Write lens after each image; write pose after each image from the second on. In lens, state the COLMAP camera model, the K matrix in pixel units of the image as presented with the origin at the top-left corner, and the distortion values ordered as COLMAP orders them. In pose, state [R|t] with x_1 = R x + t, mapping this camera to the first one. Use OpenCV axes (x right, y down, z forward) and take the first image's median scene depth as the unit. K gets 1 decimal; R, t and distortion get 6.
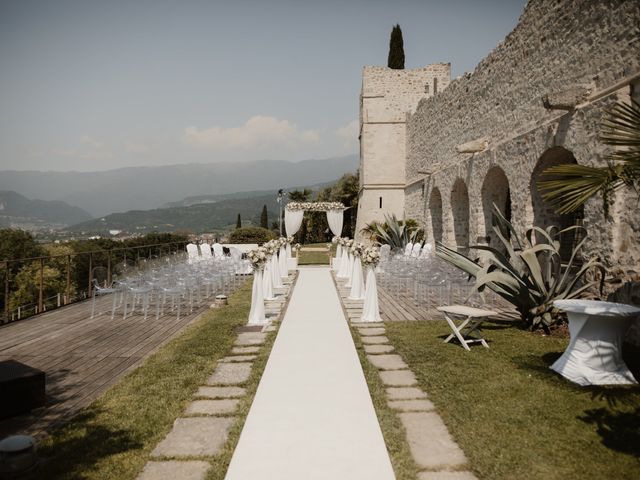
lens RADIAL K [[492.3, 0, 320.0], [0, 492.3, 240.0], [0, 0, 1]] dist [-0.012683, -0.000358]
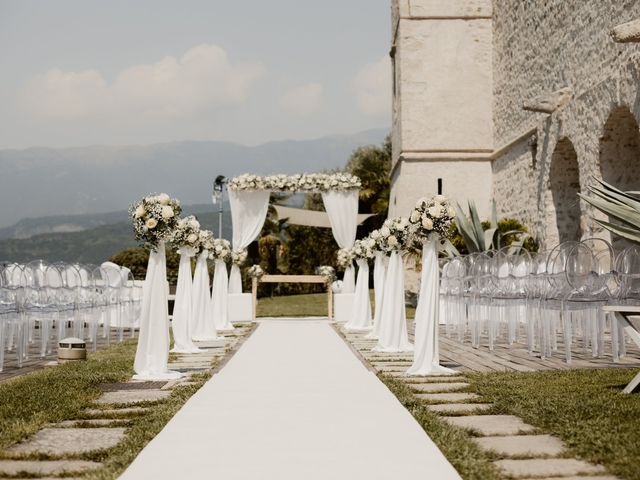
lens RADIAL K [[1049.5, 0, 320.0], [0, 1049.5, 240.0], [0, 0, 1]] dist [-0.037852, -0.148119]
pose [[0.999901, -0.000860, 0.014077, -0.001118], [0.001805, 0.997733, -0.067268, 0.058700], [-0.013987, 0.067286, 0.997636, 0.066384]]
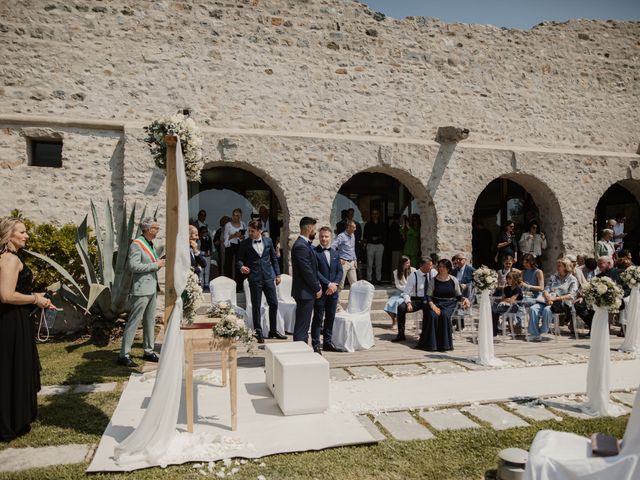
lens RADIAL K [[492.3, 0, 320.0], [0, 492.3, 240.0], [0, 0, 1]] dist [-0.012683, -0.000358]
pose [[-0.235465, 0.012952, 0.971797, -0.316659], [0.022994, 0.999706, -0.007753, -0.026832], [-0.971611, 0.020520, -0.235693, 1.234069]]
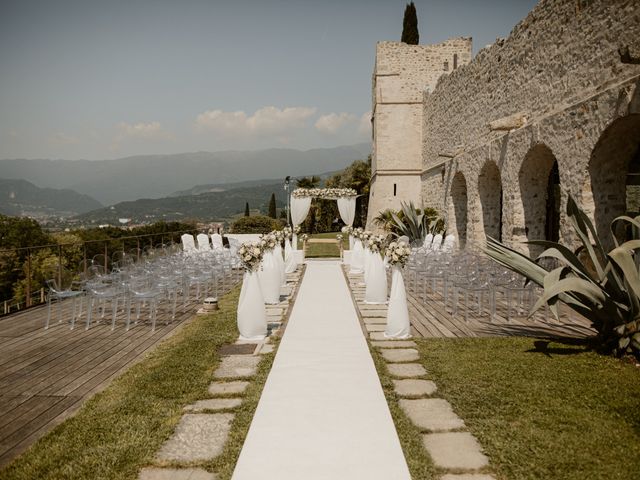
lens RADIAL K [[492.3, 0, 320.0], [0, 492.3, 240.0], [0, 0, 1]] dist [-0.012683, -0.000358]
pose [[0.999847, 0.003562, -0.017097, -0.002409], [-0.003179, 0.999745, 0.022379, -0.002864], [0.017172, -0.022321, 0.999603, 0.118978]]
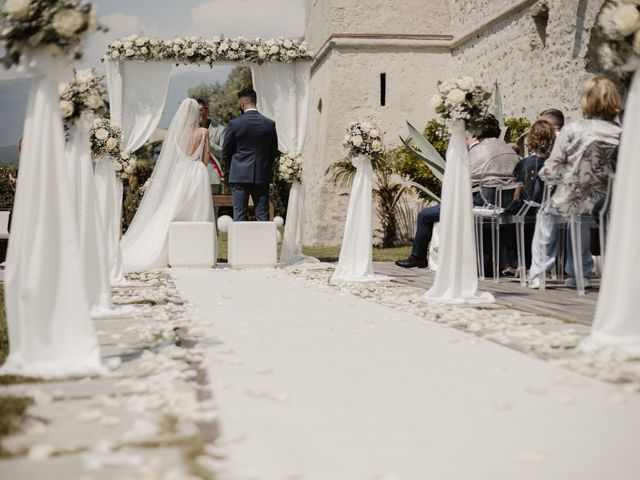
lens RADIAL K [[1070.2, 0, 304.6], [0, 1070.2, 275.1], [0, 0, 1]] dist [-0.035152, -0.098097]
pose [[0.990990, -0.012910, 0.133315, -0.050167], [0.010248, 0.999735, 0.020635, 0.060862], [-0.133546, -0.019083, 0.990859, 0.471179]]
